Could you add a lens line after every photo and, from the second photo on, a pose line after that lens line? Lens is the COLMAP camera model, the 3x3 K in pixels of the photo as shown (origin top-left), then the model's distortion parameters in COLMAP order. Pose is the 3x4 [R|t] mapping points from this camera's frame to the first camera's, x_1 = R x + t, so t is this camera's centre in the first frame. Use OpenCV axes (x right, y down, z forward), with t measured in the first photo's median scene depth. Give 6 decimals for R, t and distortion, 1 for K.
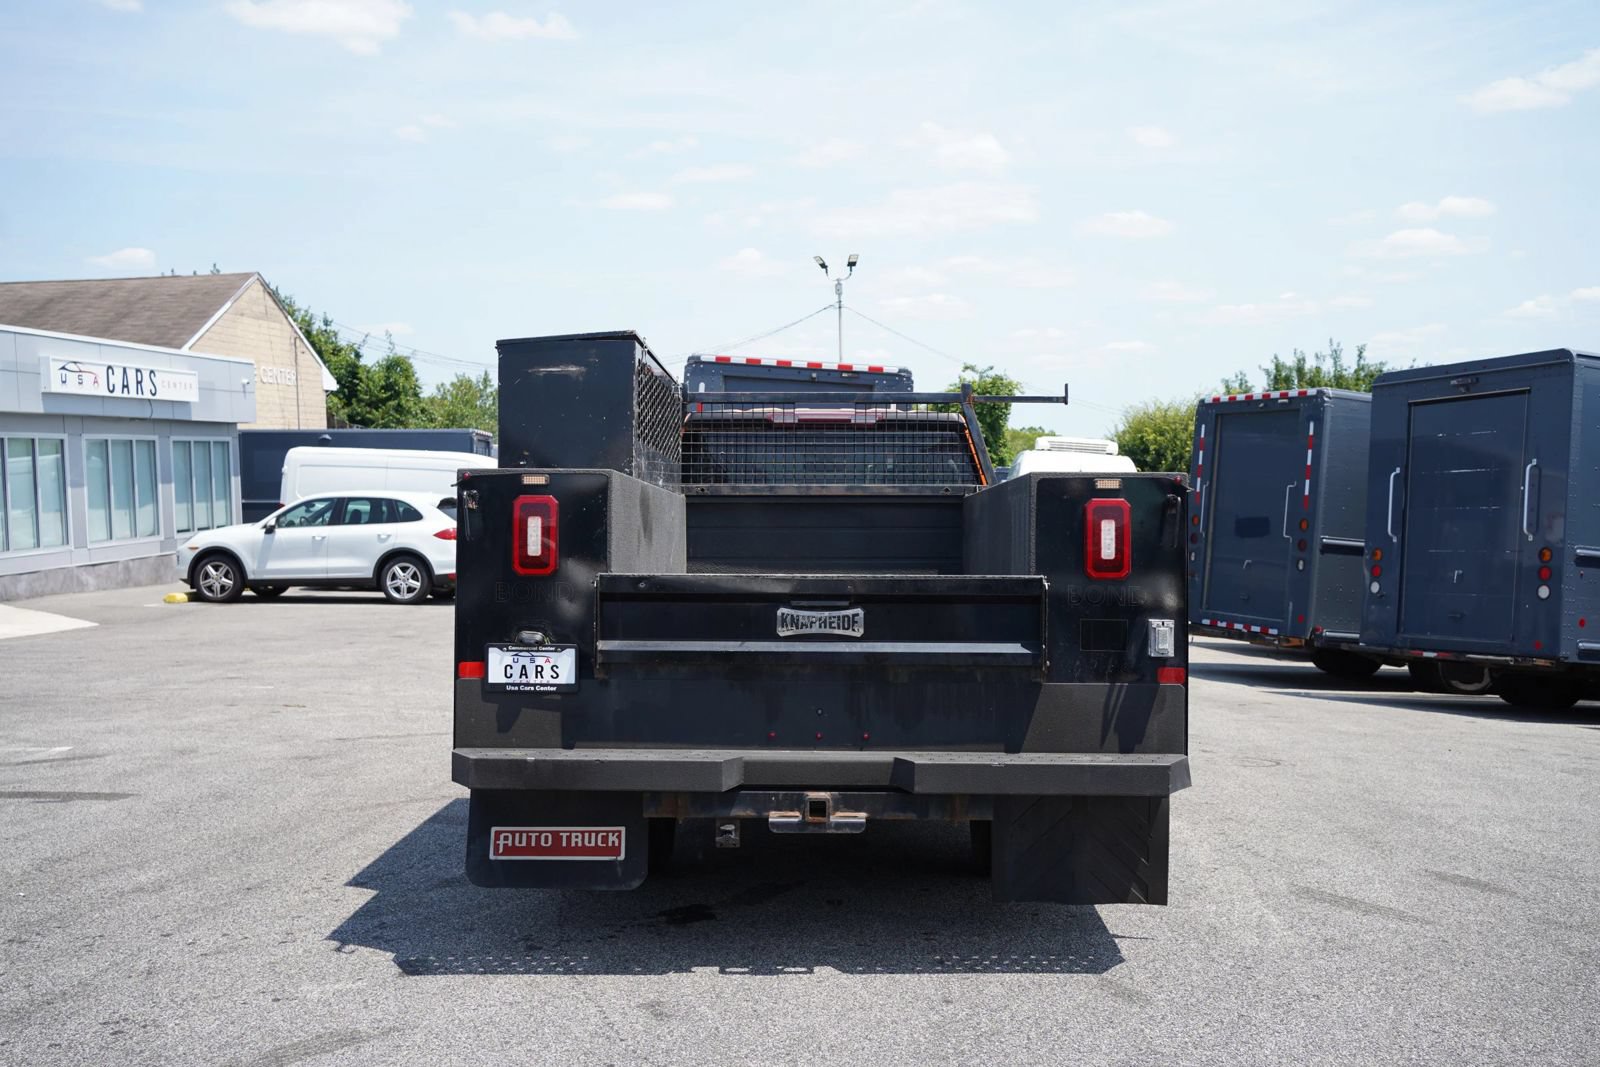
lens RADIAL K [[1613.9, 0, 800.0], [0, 1613.9, 533.5], [0, 0, 1]] dist [-0.029587, 0.151744]
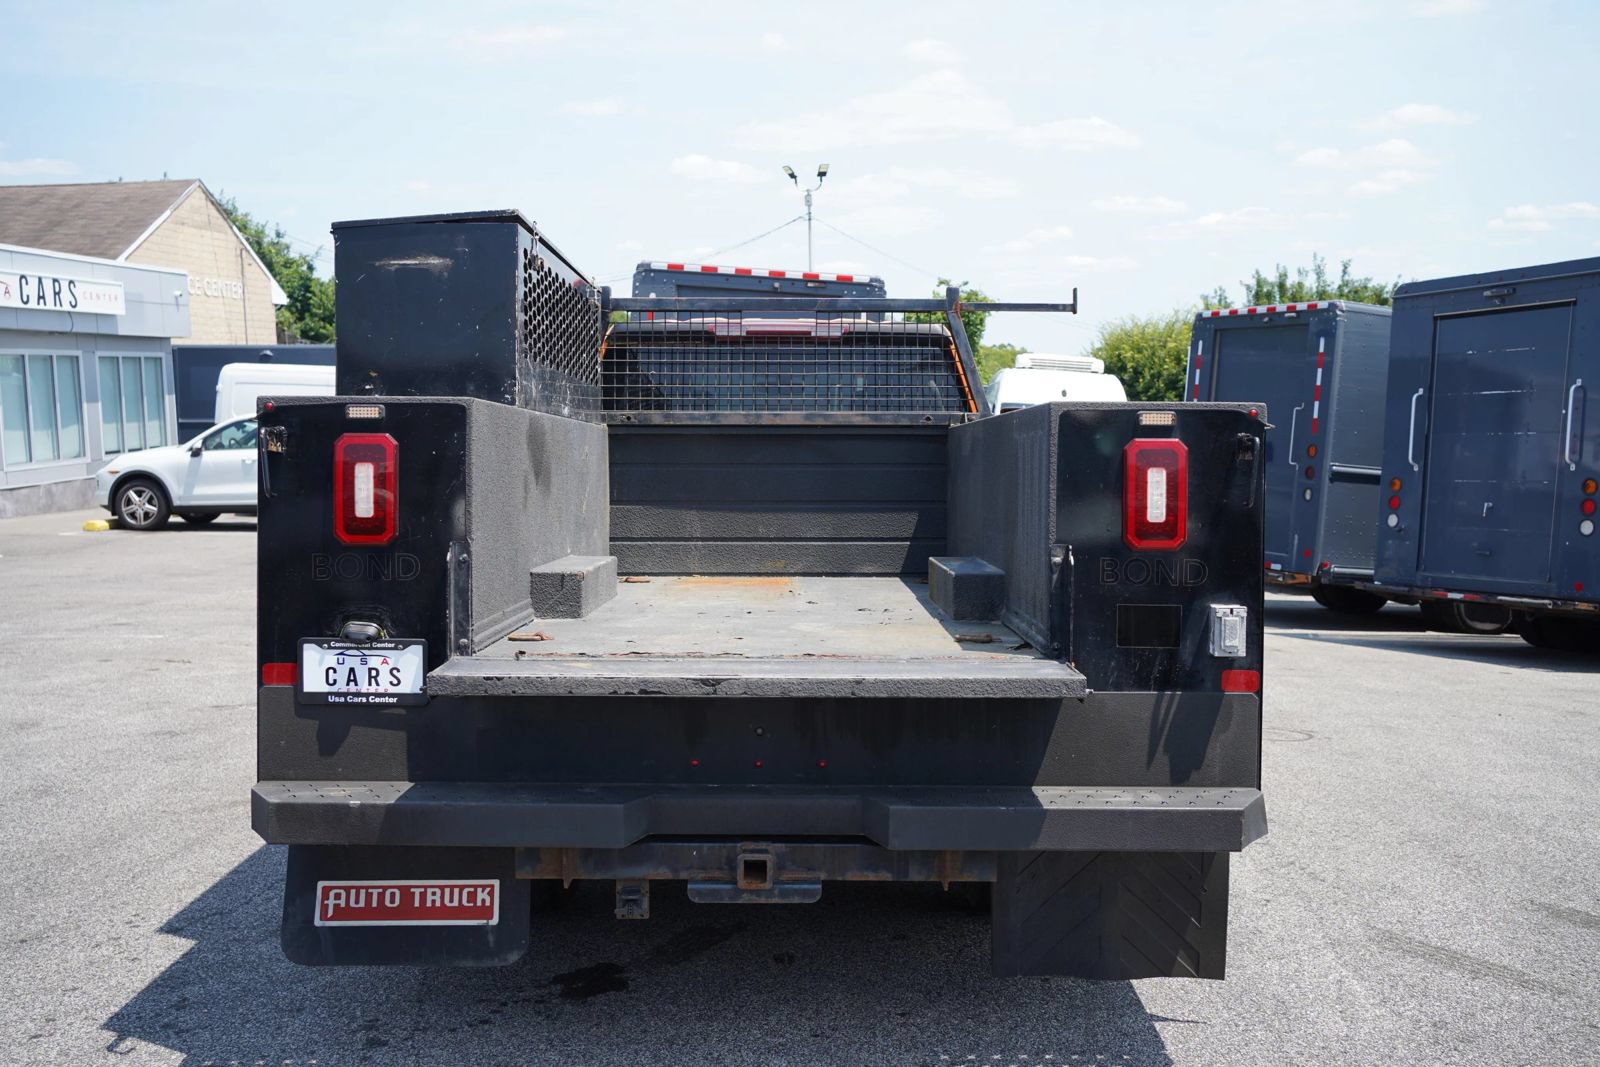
lens RADIAL K [[1613.9, 0, 800.0], [0, 1613.9, 533.5], [0, 0, 1]] dist [-0.029587, 0.151744]
pose [[0.999842, -0.000417, 0.017790, 0.014569], [-0.000494, 0.998690, 0.051161, -0.013295], [-0.017788, -0.051162, 0.998532, 0.229703]]
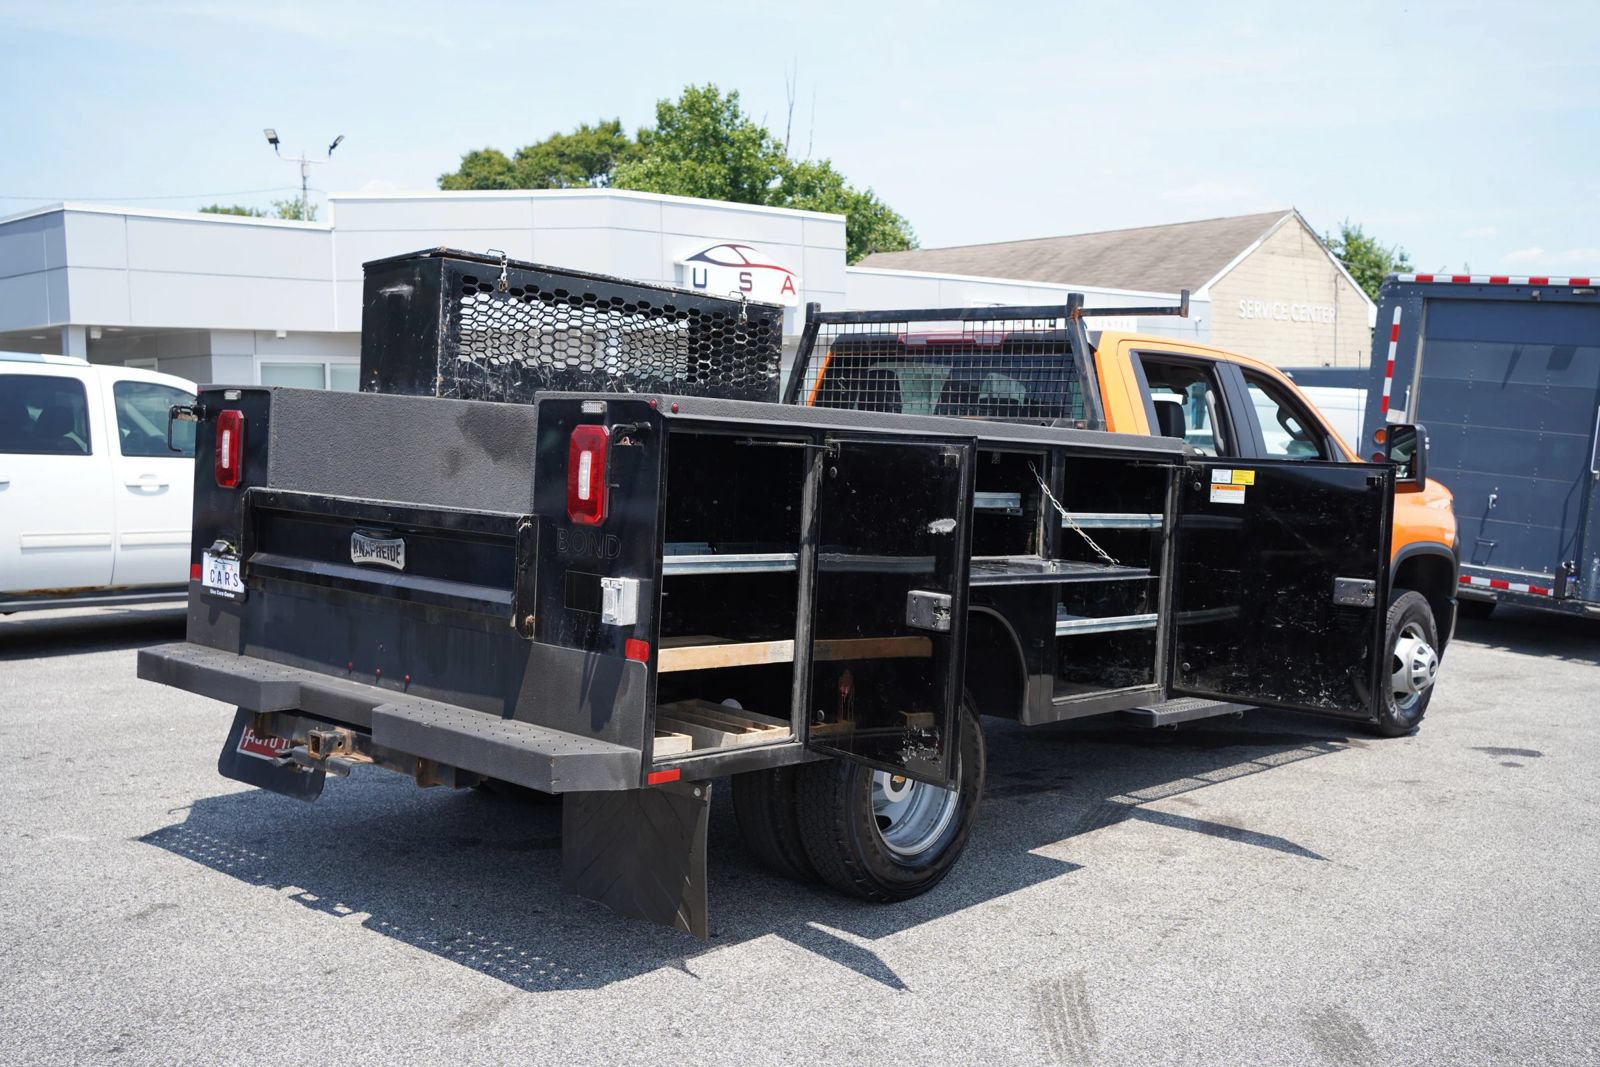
lens RADIAL K [[1608.5, 0, 808.5], [0, 1608.5, 535.4], [0, 0, 1]] dist [-0.037606, 0.184937]
pose [[0.760912, 0.066459, -0.645442, 0.666203], [-0.042060, 0.997701, 0.053145, -0.011455], [0.647490, -0.013291, 0.761958, 0.375046]]
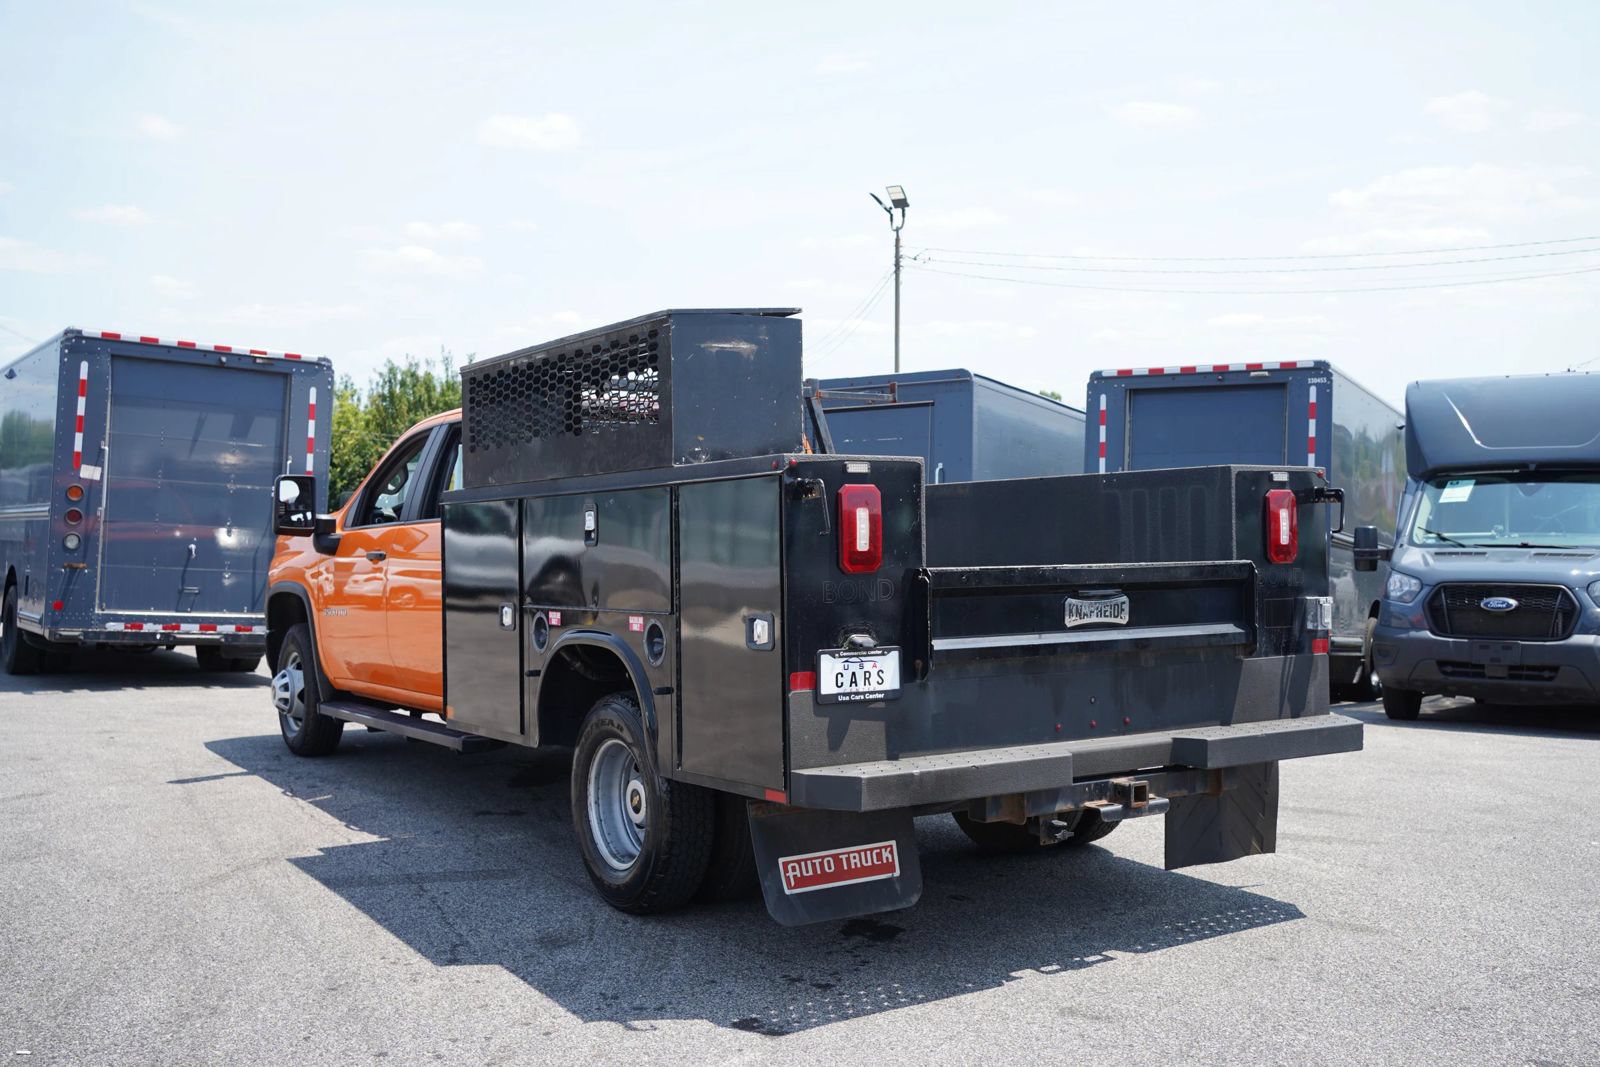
lens RADIAL K [[1613.9, 0, 800.0], [0, 1613.9, 533.5], [0, 0, 1]] dist [-0.029587, 0.151744]
pose [[0.826283, -0.012489, 0.563117, -0.588366], [0.013903, 0.999902, 0.001775, 0.001526], [-0.563084, 0.006362, 0.826375, 0.223819]]
